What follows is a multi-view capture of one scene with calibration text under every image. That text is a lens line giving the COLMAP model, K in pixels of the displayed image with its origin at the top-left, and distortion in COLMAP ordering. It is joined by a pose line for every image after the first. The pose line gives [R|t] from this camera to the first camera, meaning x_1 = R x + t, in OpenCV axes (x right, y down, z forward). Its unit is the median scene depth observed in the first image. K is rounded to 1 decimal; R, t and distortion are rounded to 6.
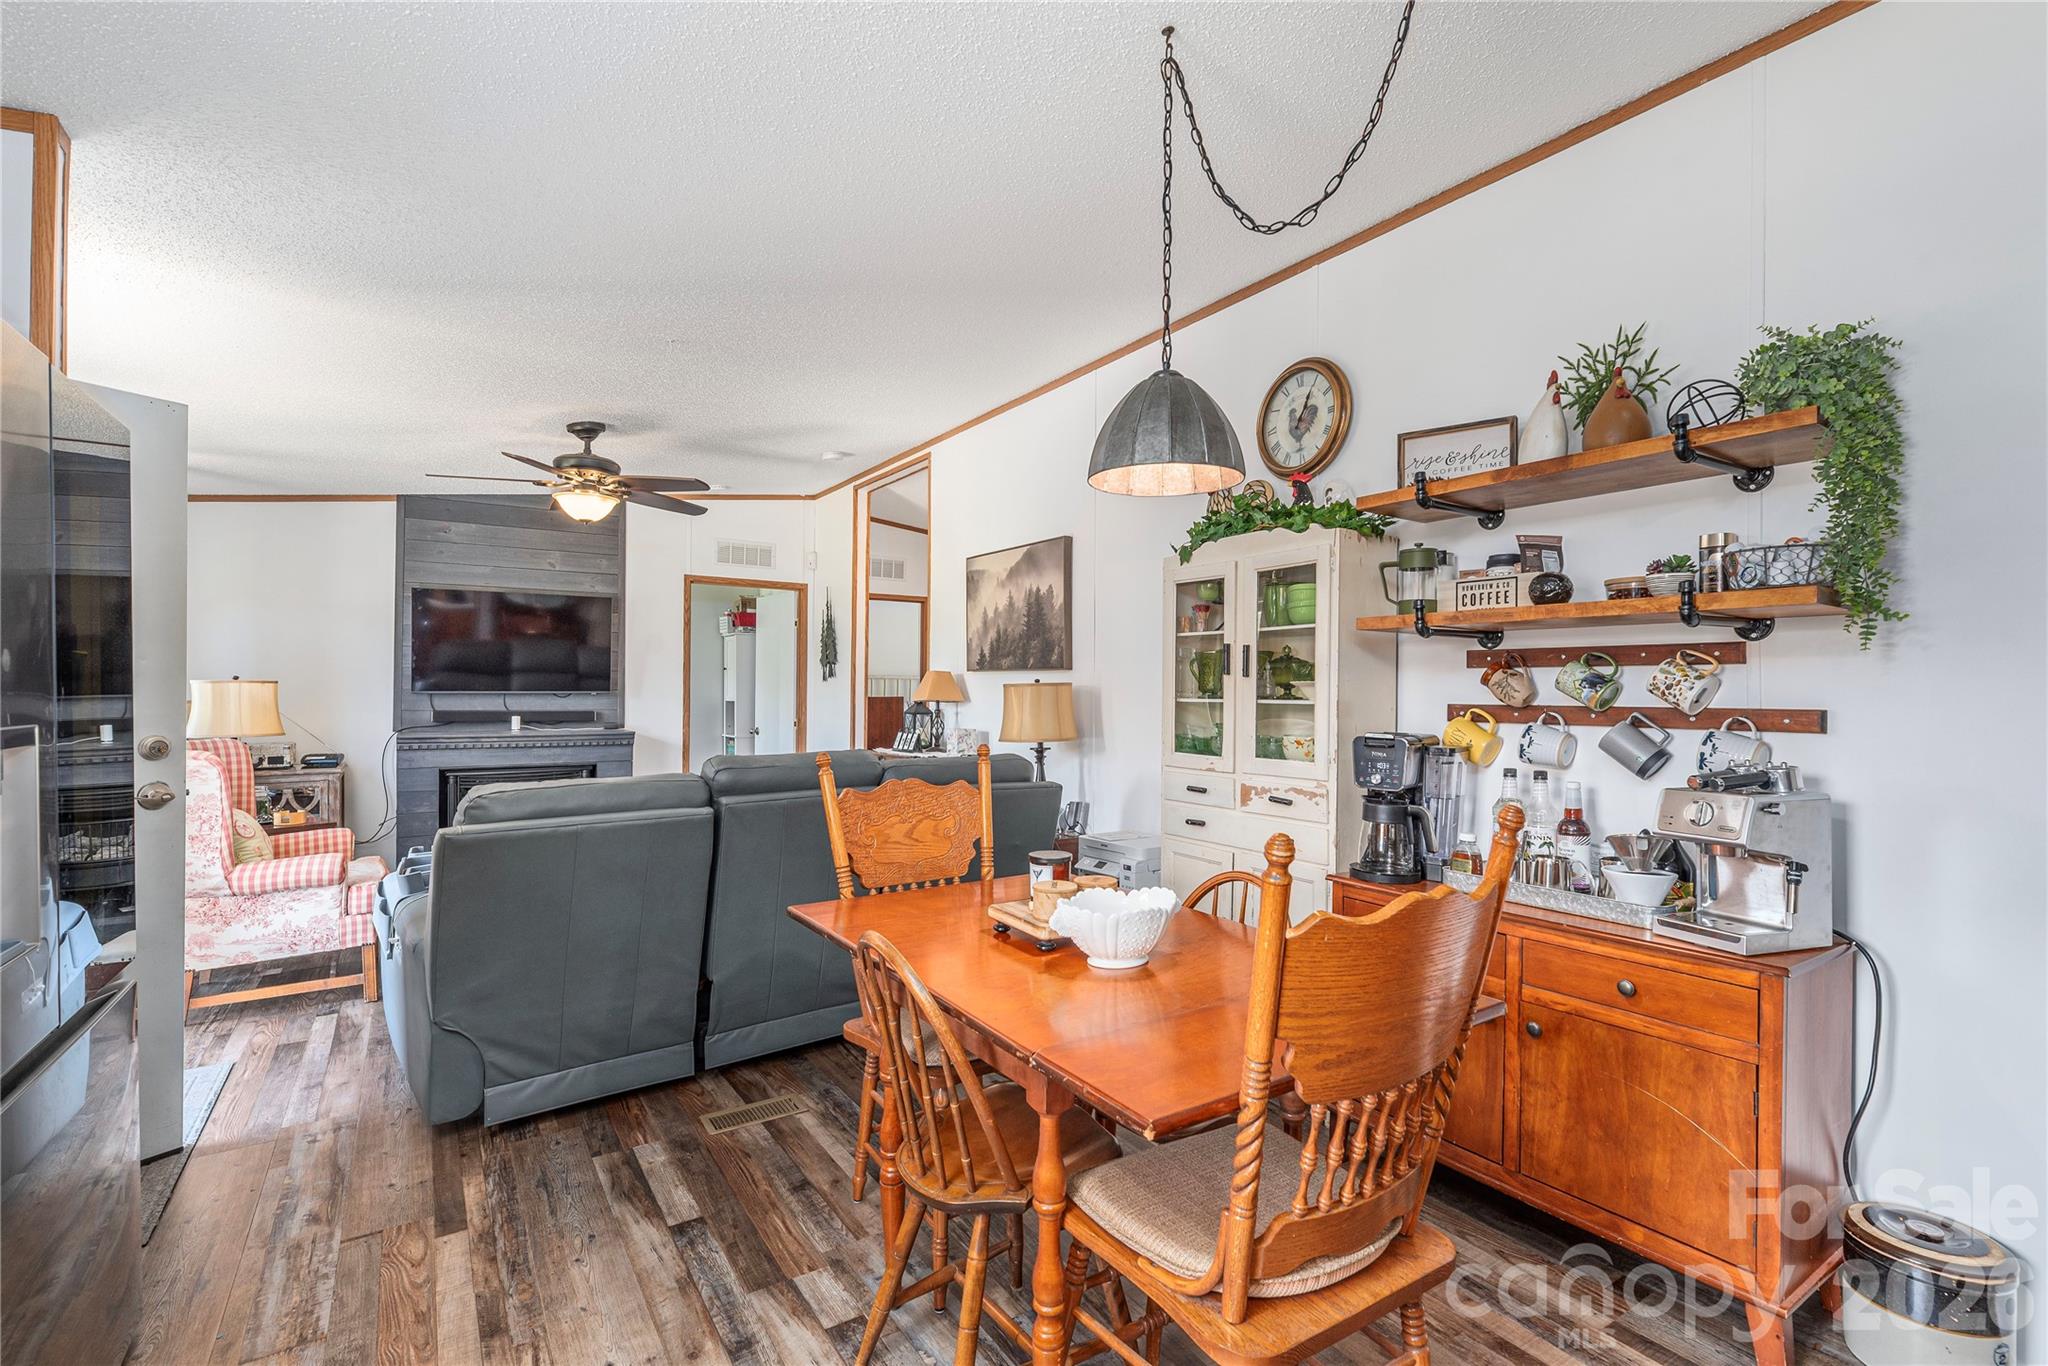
lens RADIAL K [[944.5, 0, 1024.0], [0, 944.5, 692.3], [0, 0, 1]] dist [0.012850, -0.003292]
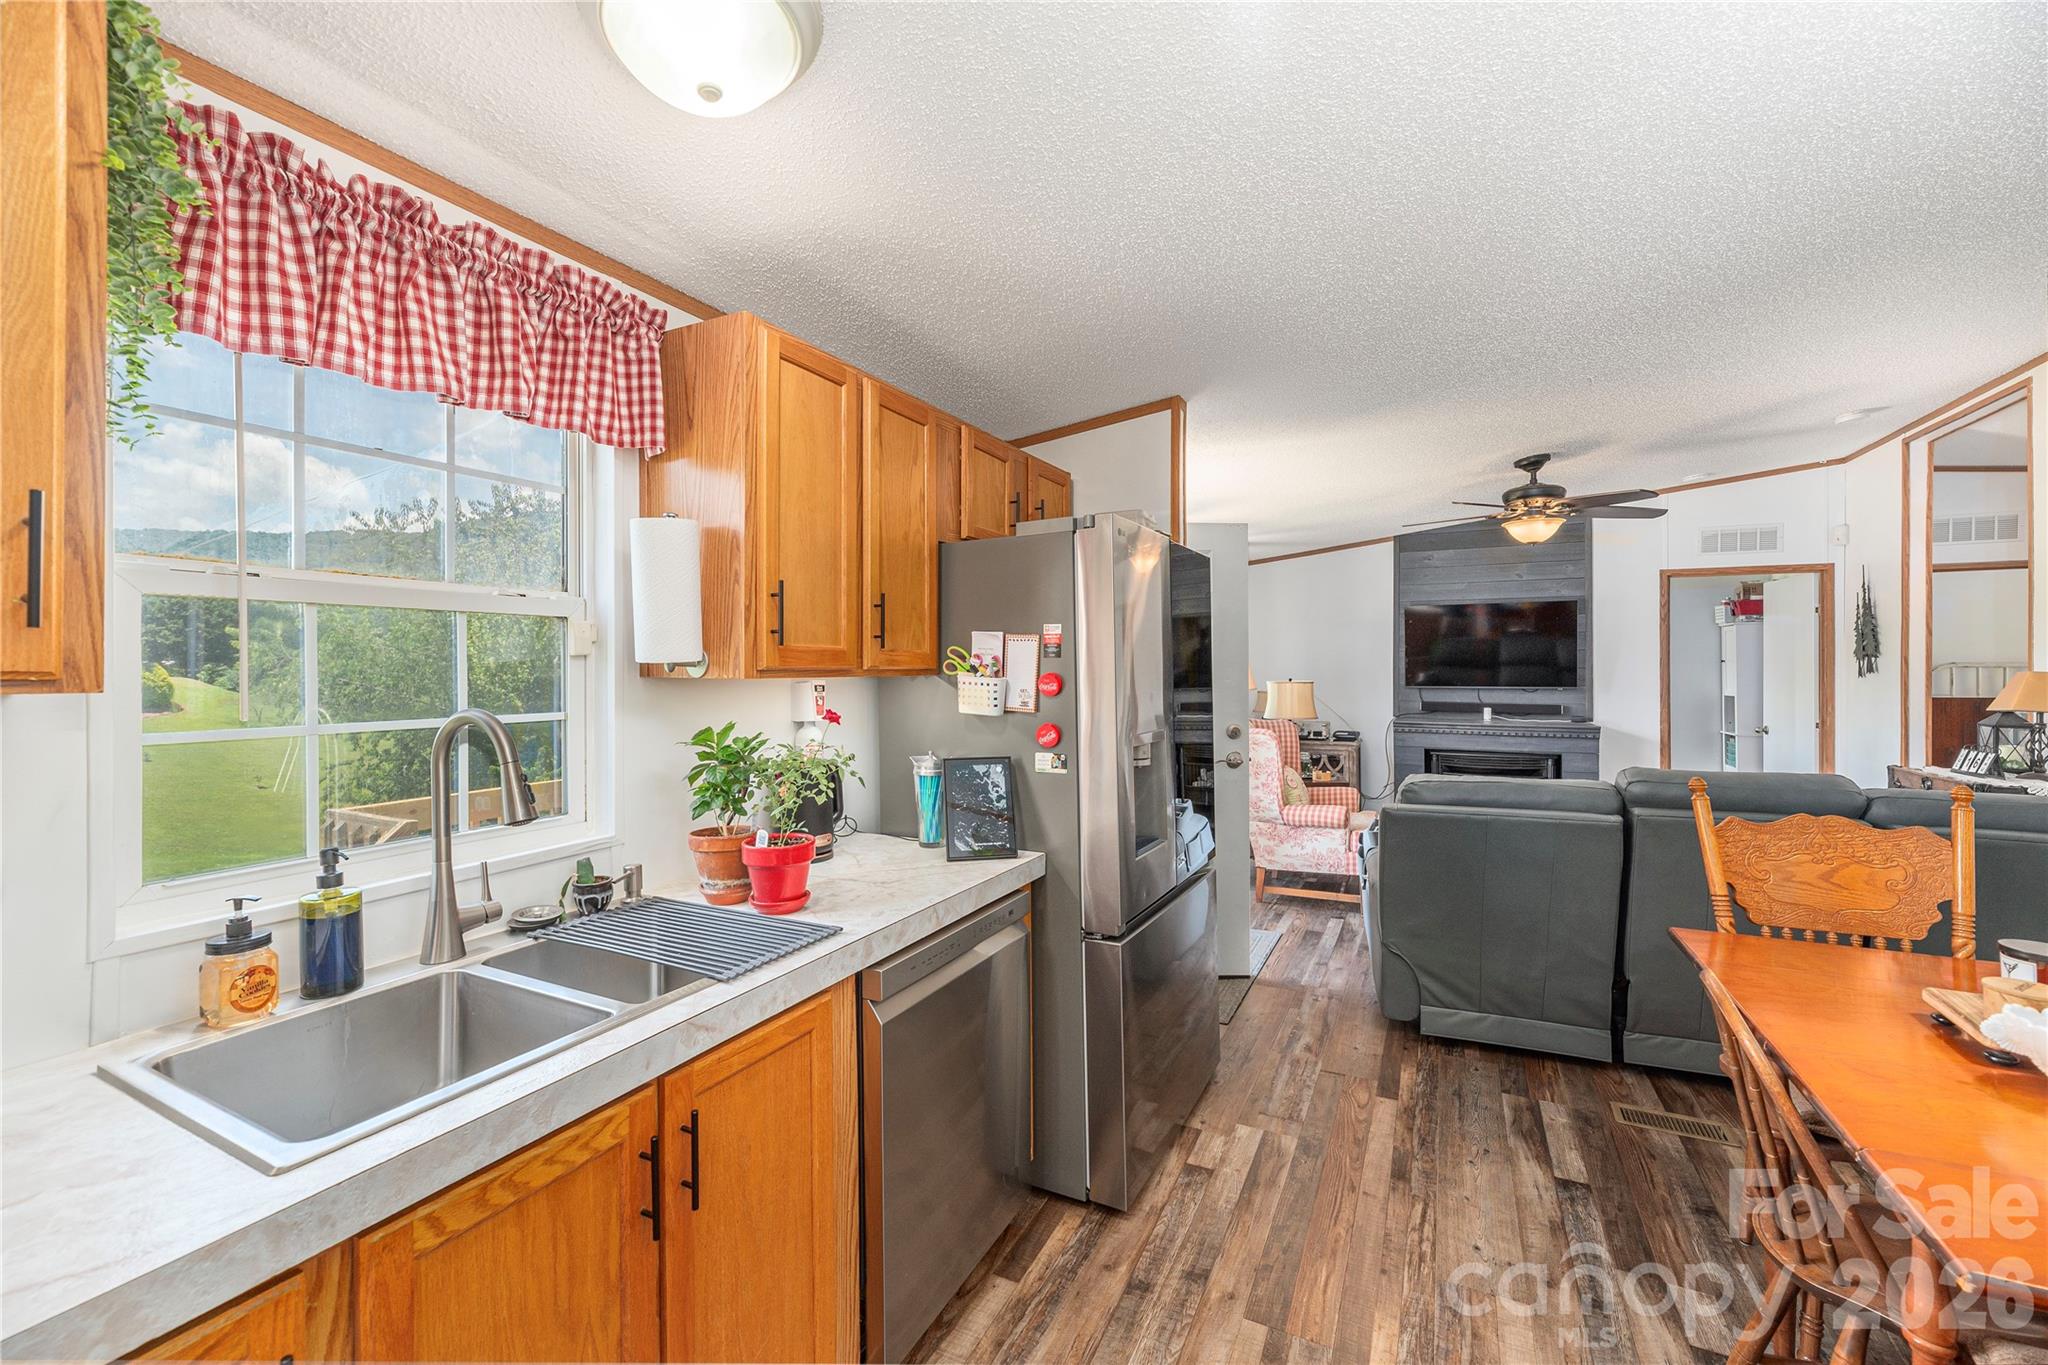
lens RADIAL K [[835.0, 0, 1006.5], [0, 835.0, 667.2], [0, 0, 1]] dist [-0.000799, -0.001409]
pose [[0.492316, -0.005672, -0.870398, 0.137074], [-0.000957, 0.999975, -0.007058, -0.033953], [0.870416, 0.004308, 0.492298, -0.056568]]
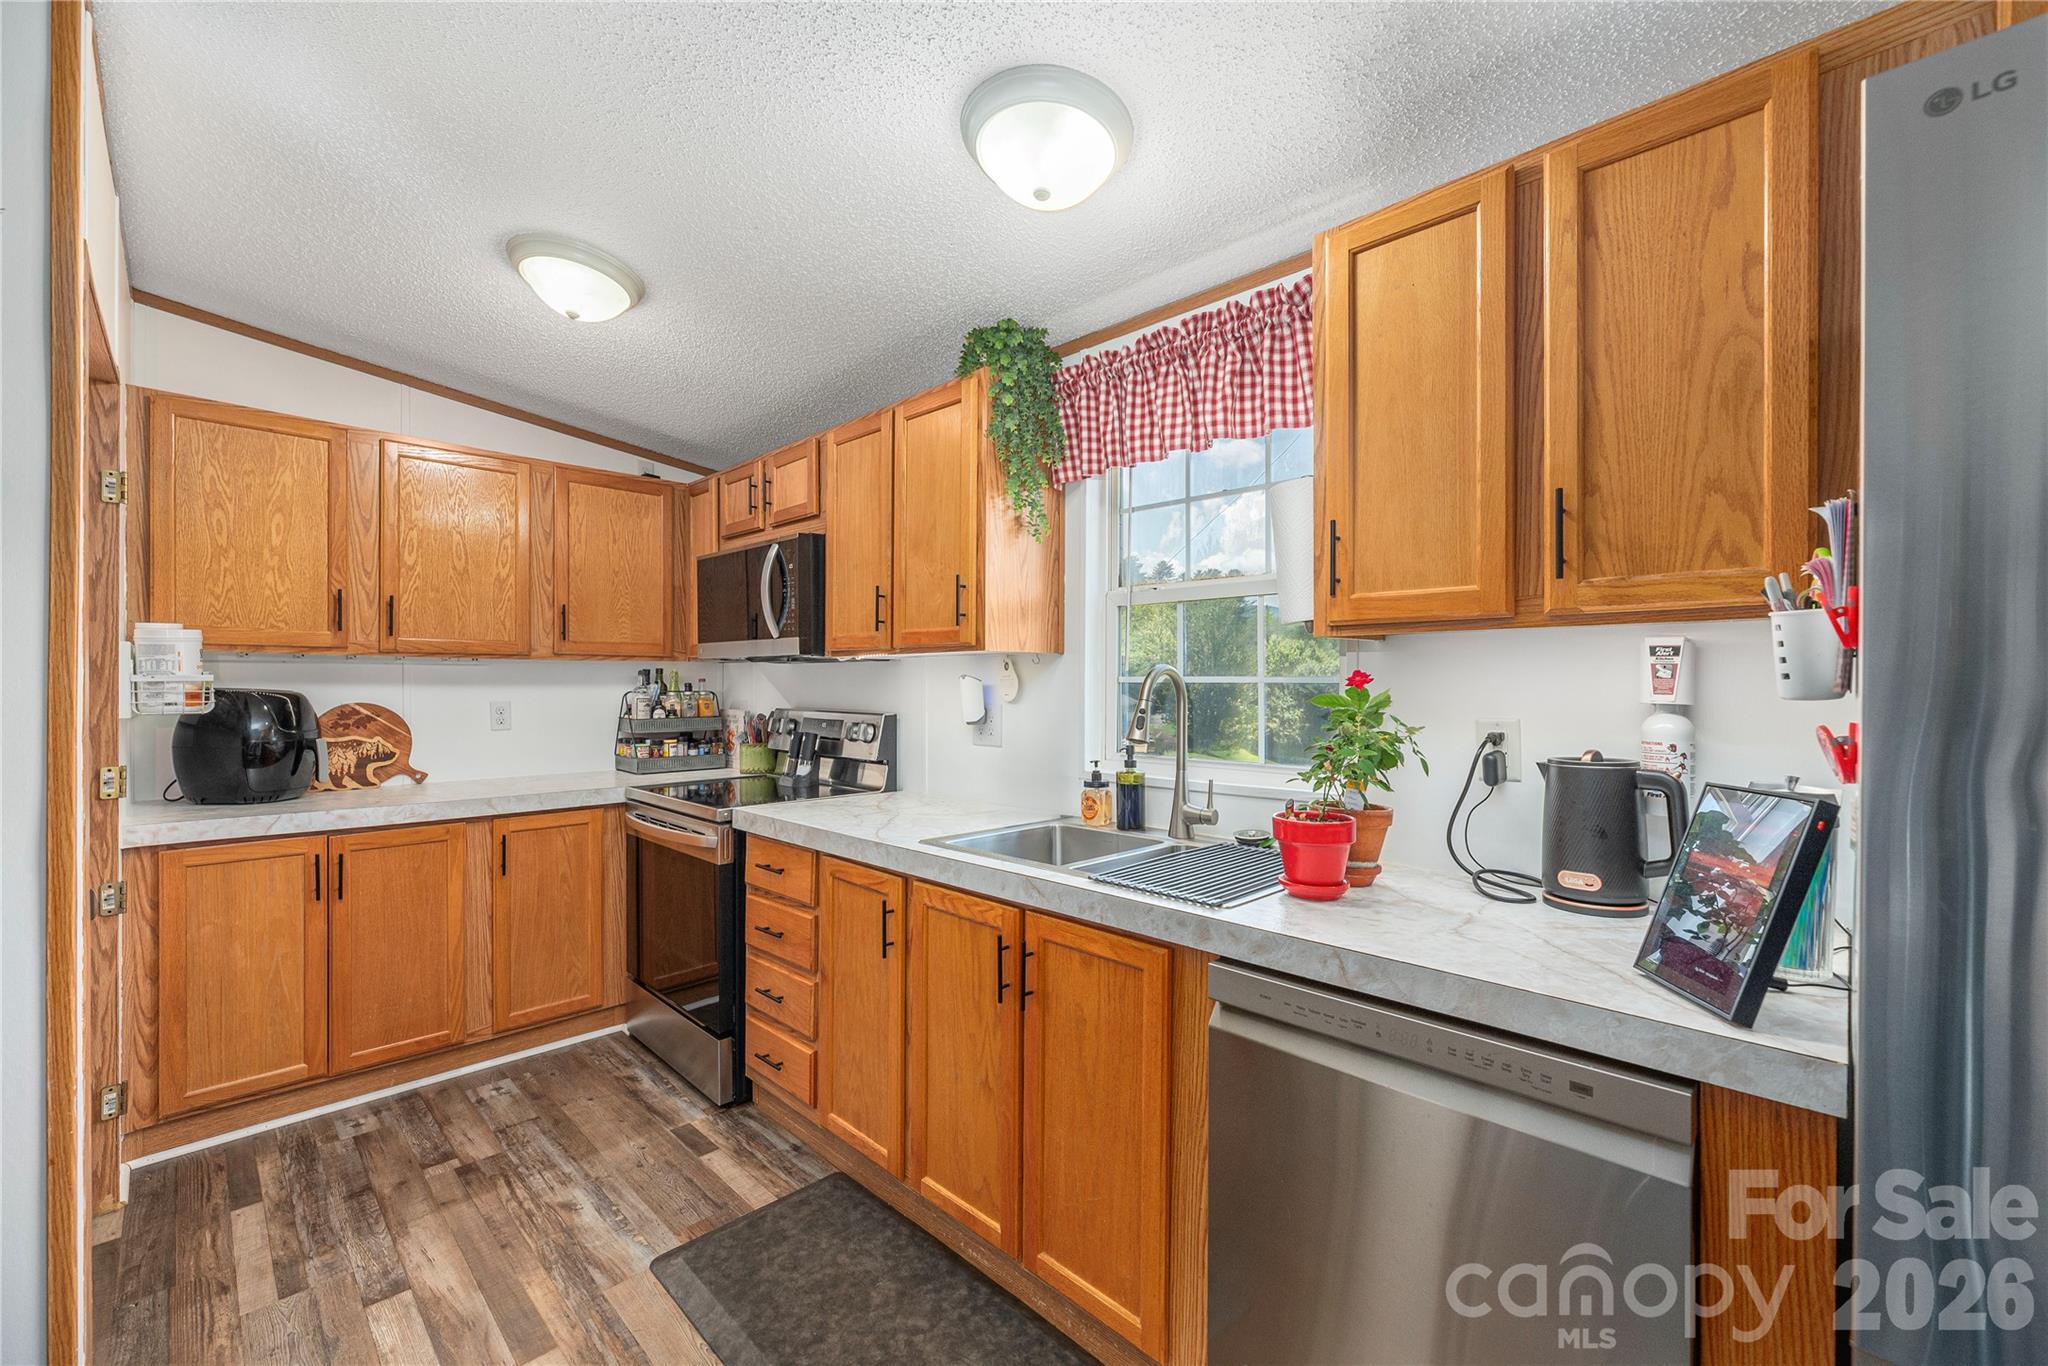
lens RADIAL K [[835.0, 0, 1018.5], [0, 835.0, 685.3], [0, 0, 1]] dist [-0.000799, -0.001409]
pose [[-0.977414, -0.001508, -0.211329, -0.553971], [-0.004492, 0.999897, 0.013641, 0.033120], [0.211286, 0.014283, -0.977320, 1.366054]]
